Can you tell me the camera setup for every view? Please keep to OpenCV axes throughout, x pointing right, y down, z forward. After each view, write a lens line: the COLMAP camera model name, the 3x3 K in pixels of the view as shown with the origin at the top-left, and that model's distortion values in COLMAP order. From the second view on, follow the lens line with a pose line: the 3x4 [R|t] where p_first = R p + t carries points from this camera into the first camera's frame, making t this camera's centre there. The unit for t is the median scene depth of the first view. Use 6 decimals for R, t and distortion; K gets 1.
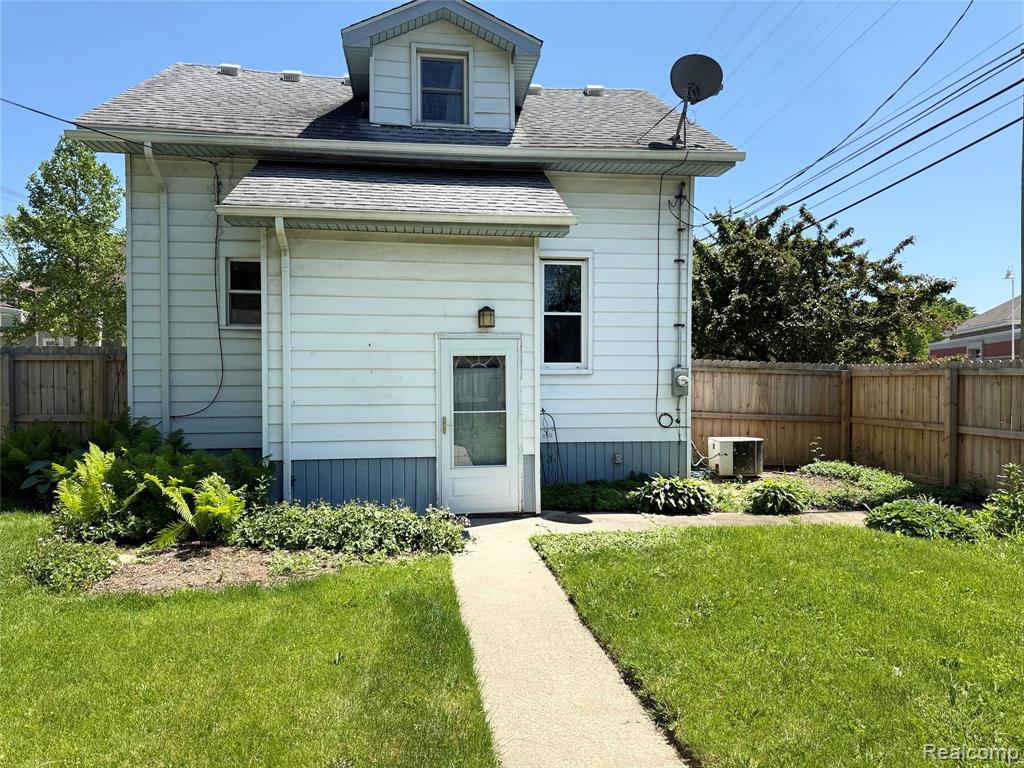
lens RADIAL K [[711.8, 0, 512.0], [0, 711.8, 384.0], [0, 0, 1]] dist [0.113341, -0.148989]
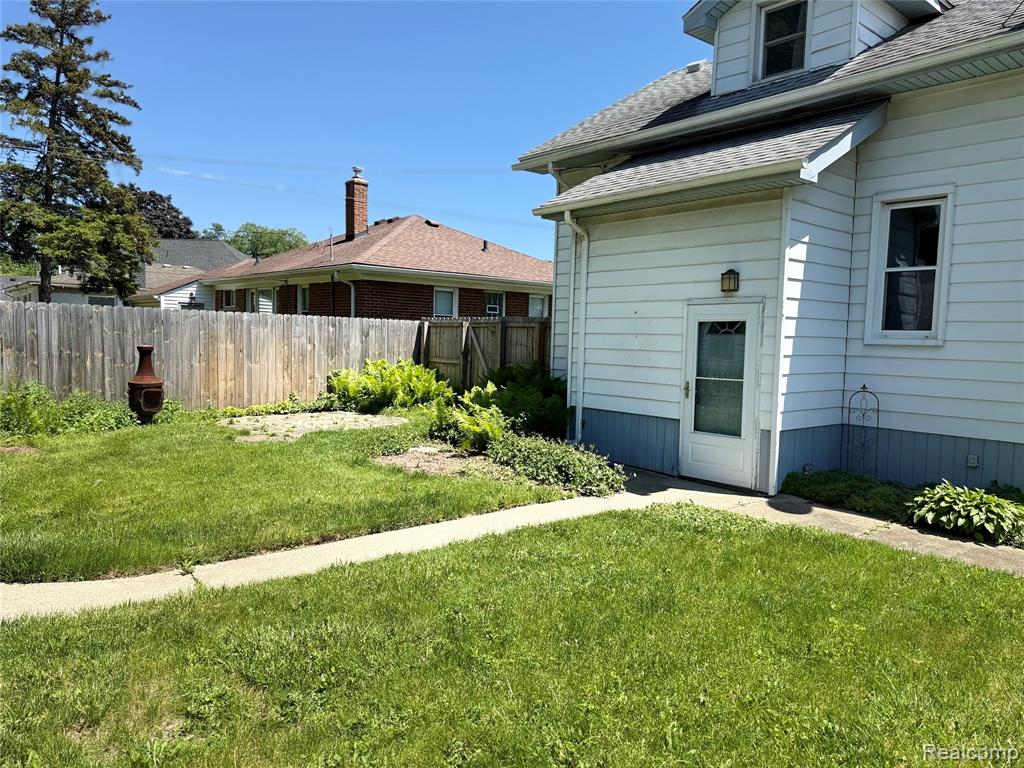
lens RADIAL K [[711.8, 0, 512.0], [0, 711.8, 384.0], [0, 0, 1]] dist [0.113341, -0.148989]
pose [[0.543359, 0.068862, -0.836672, 0.622575], [-0.040394, 0.997620, 0.055875, 0.002528], [0.838528, 0.003436, 0.544847, 0.225469]]
